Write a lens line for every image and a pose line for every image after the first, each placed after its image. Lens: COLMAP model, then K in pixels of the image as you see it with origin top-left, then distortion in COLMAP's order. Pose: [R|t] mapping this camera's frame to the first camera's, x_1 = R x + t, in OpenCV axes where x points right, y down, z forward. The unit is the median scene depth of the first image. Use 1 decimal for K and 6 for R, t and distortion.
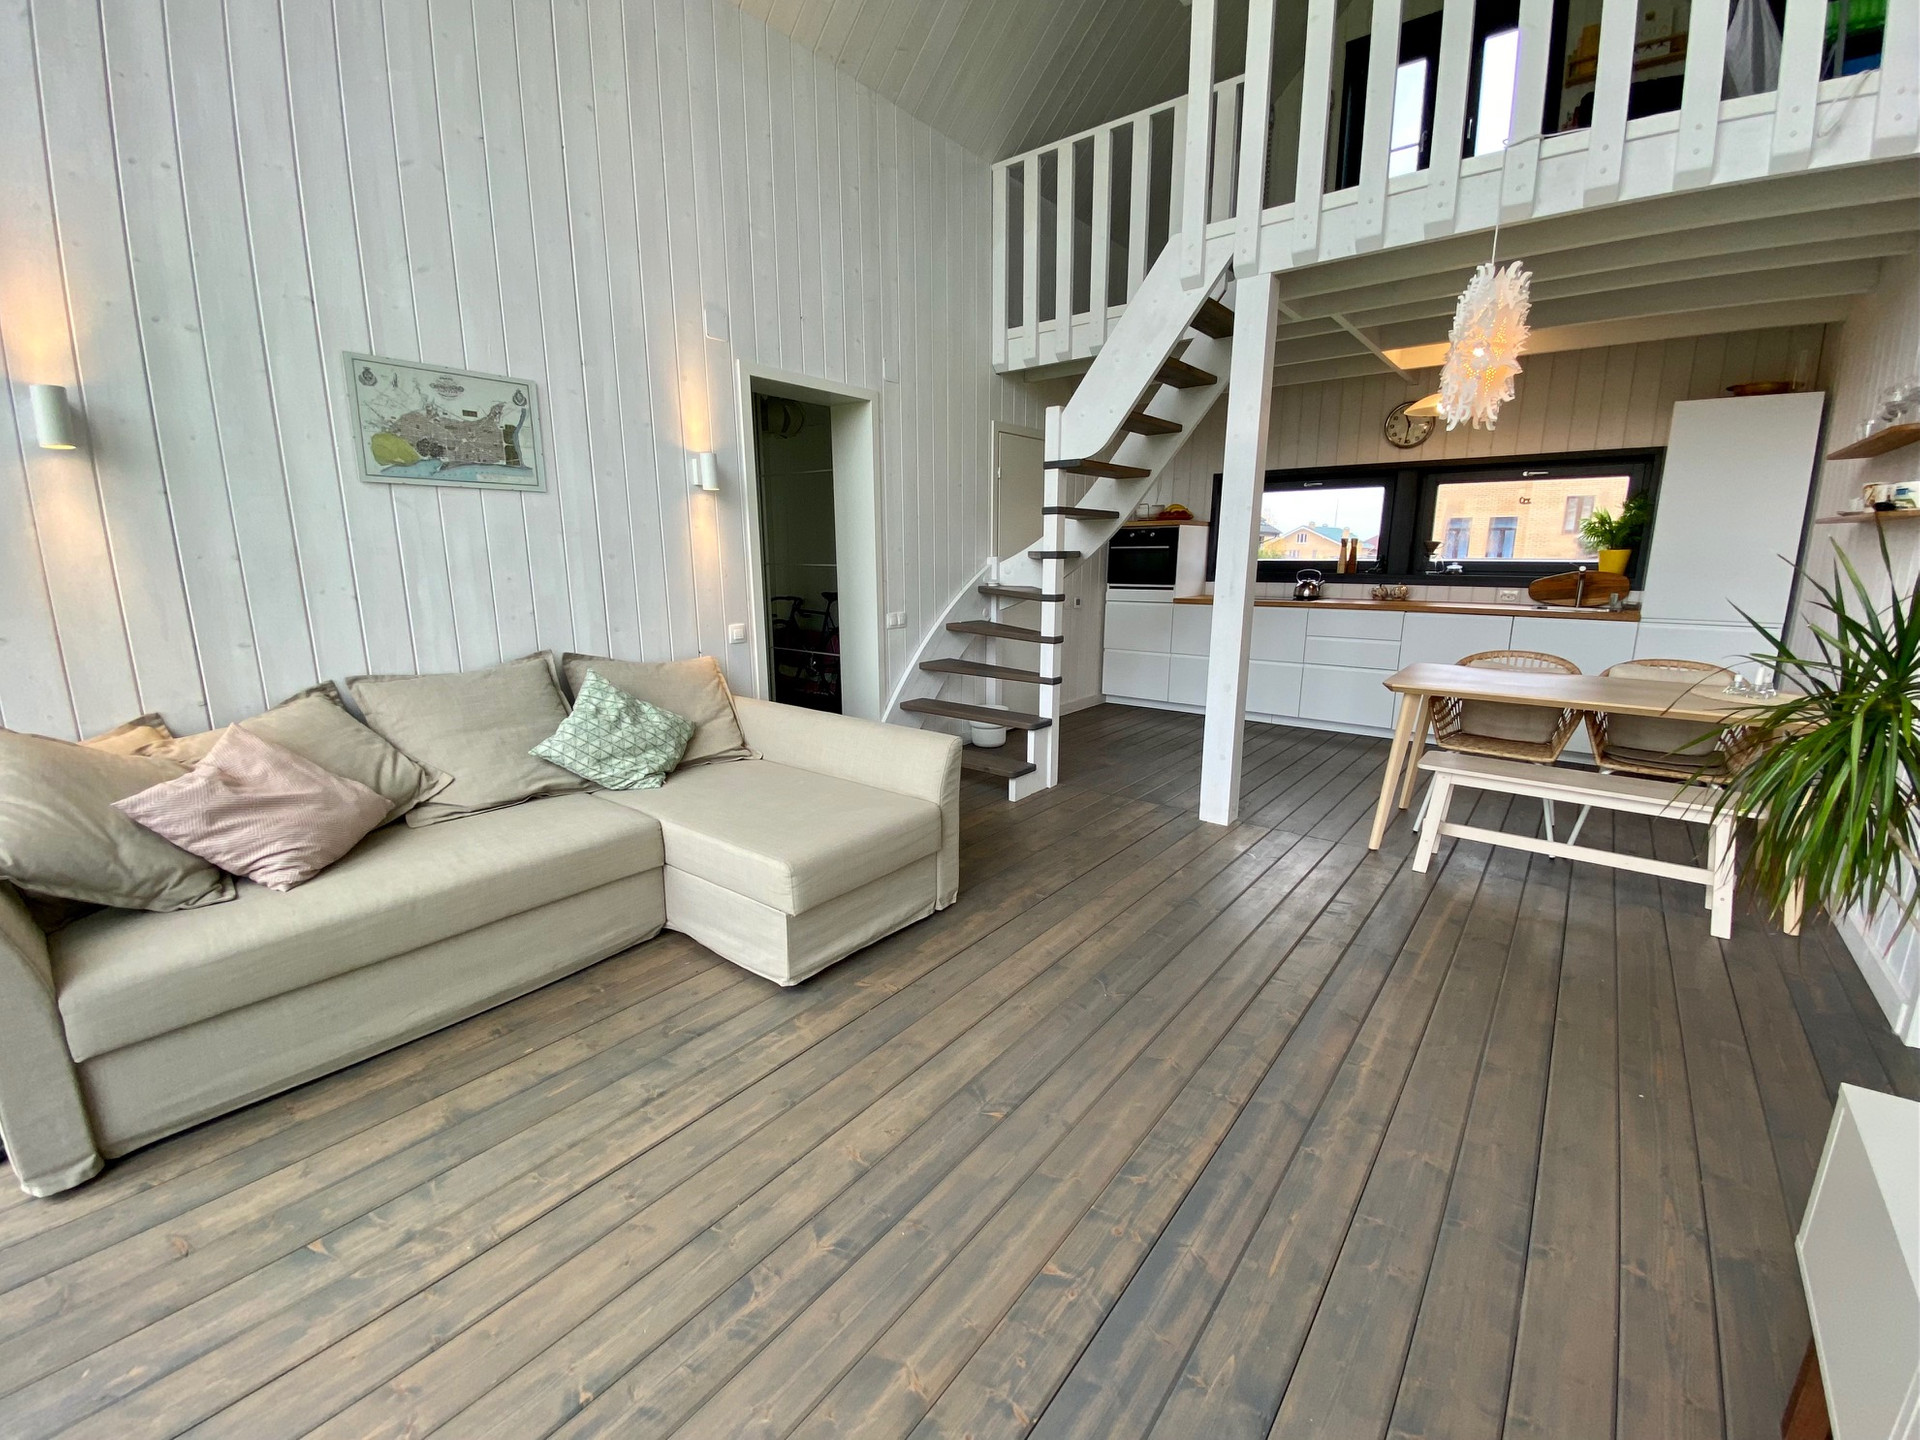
lens RADIAL K [[794.4, 0, 960.0], [0, 794.4, 720.0], [0, 0, 1]] dist [0.024173, -0.022282]
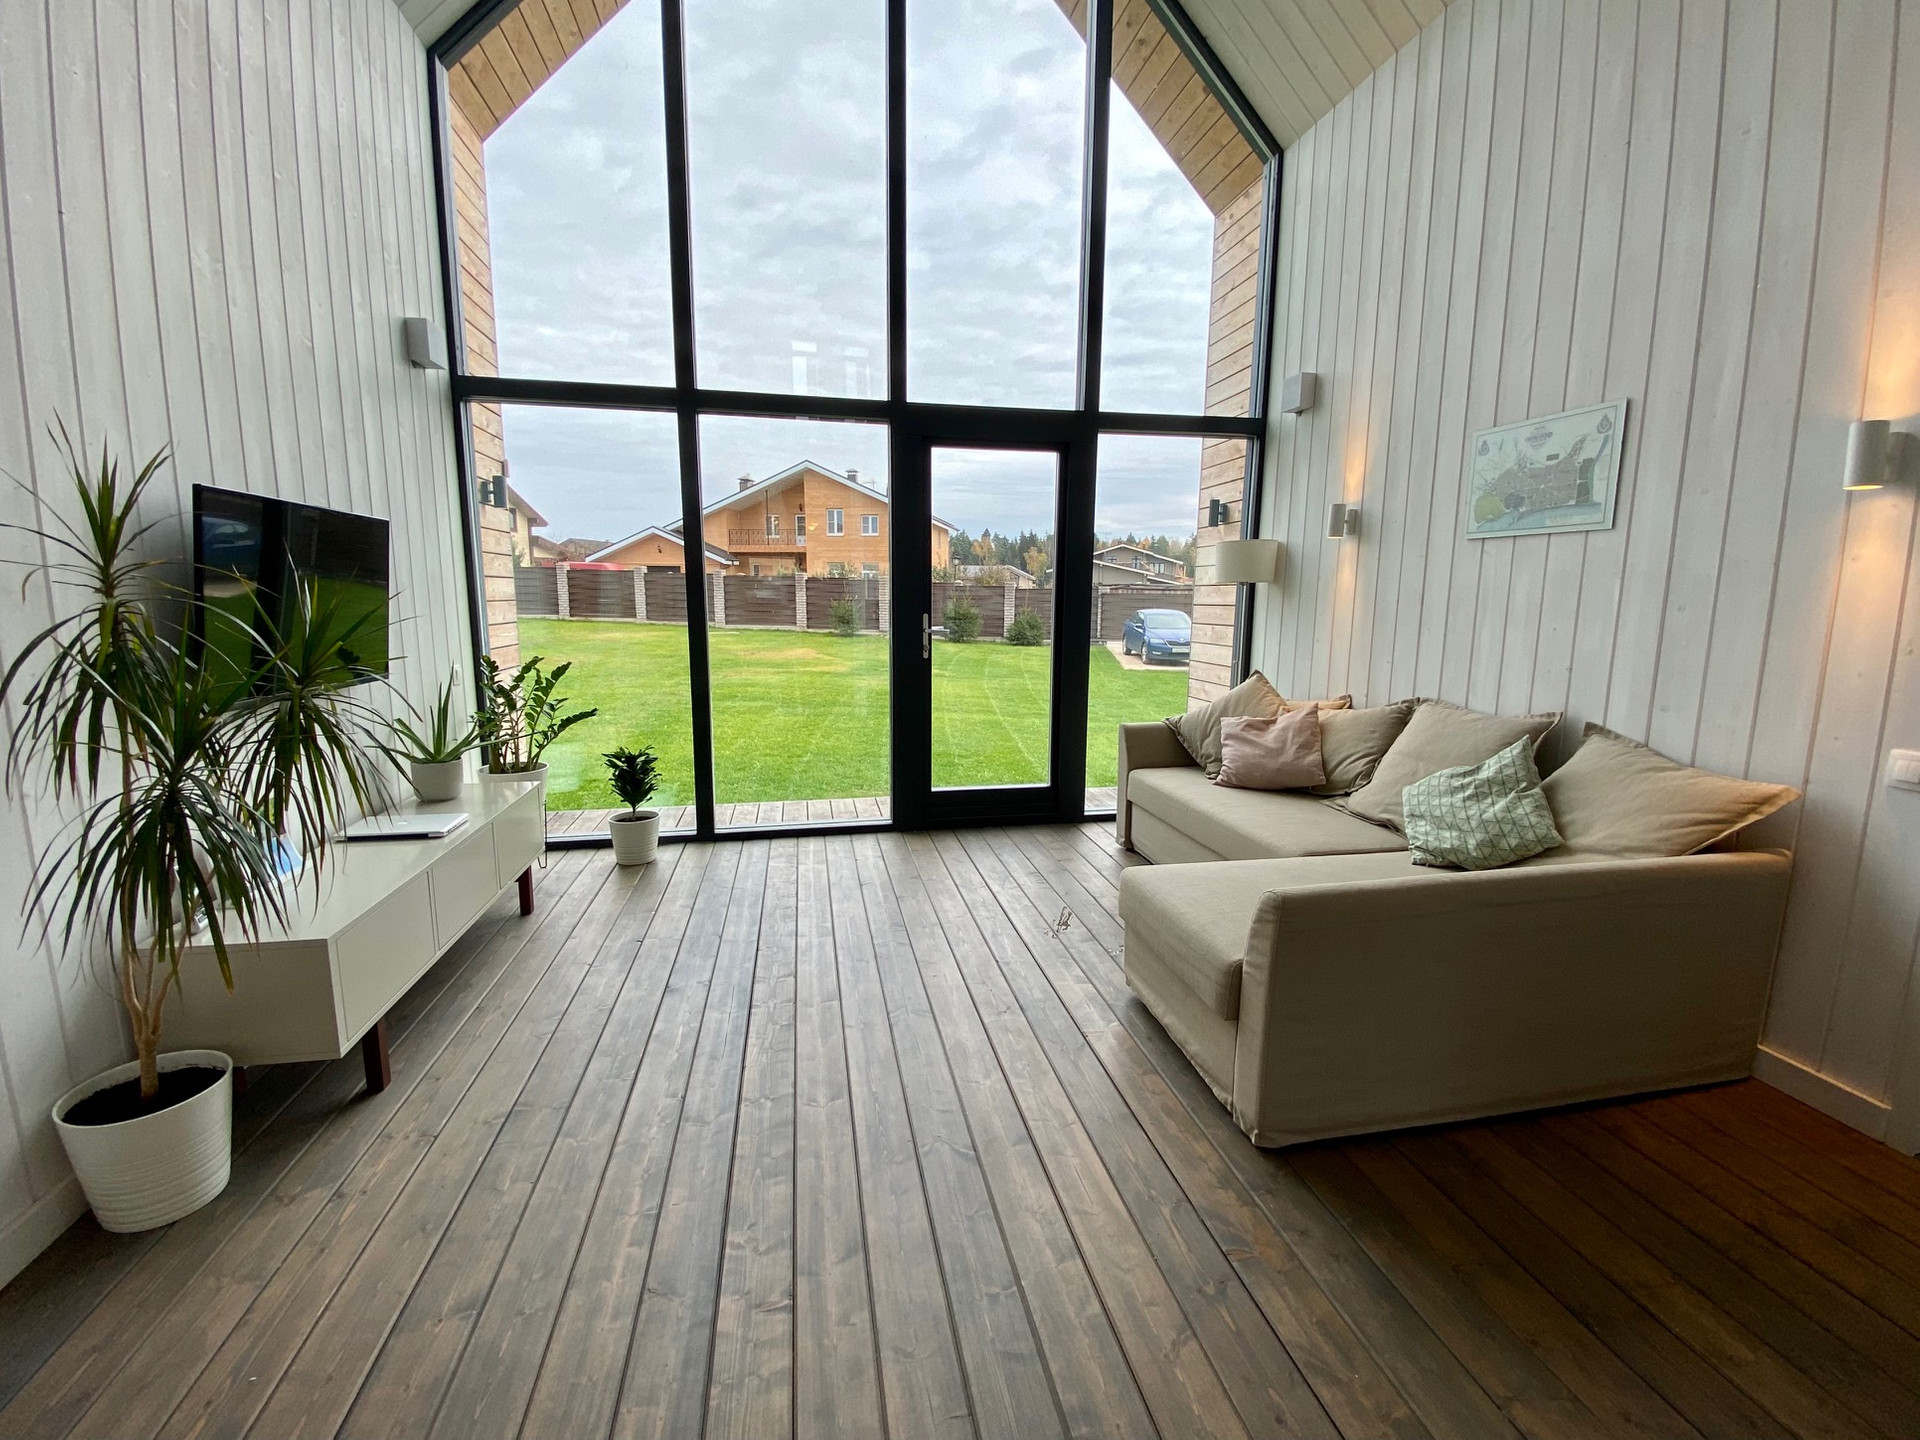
lens RADIAL K [[794.4, 0, 960.0], [0, 794.4, 720.0], [0, 0, 1]] dist [0.024173, -0.022282]
pose [[-0.646822, 0.118156, -0.753432, 0.626024], [-0.163094, 0.943640, 0.288001, -0.251825], [0.744998, 0.309165, -0.591097, 1.164056]]
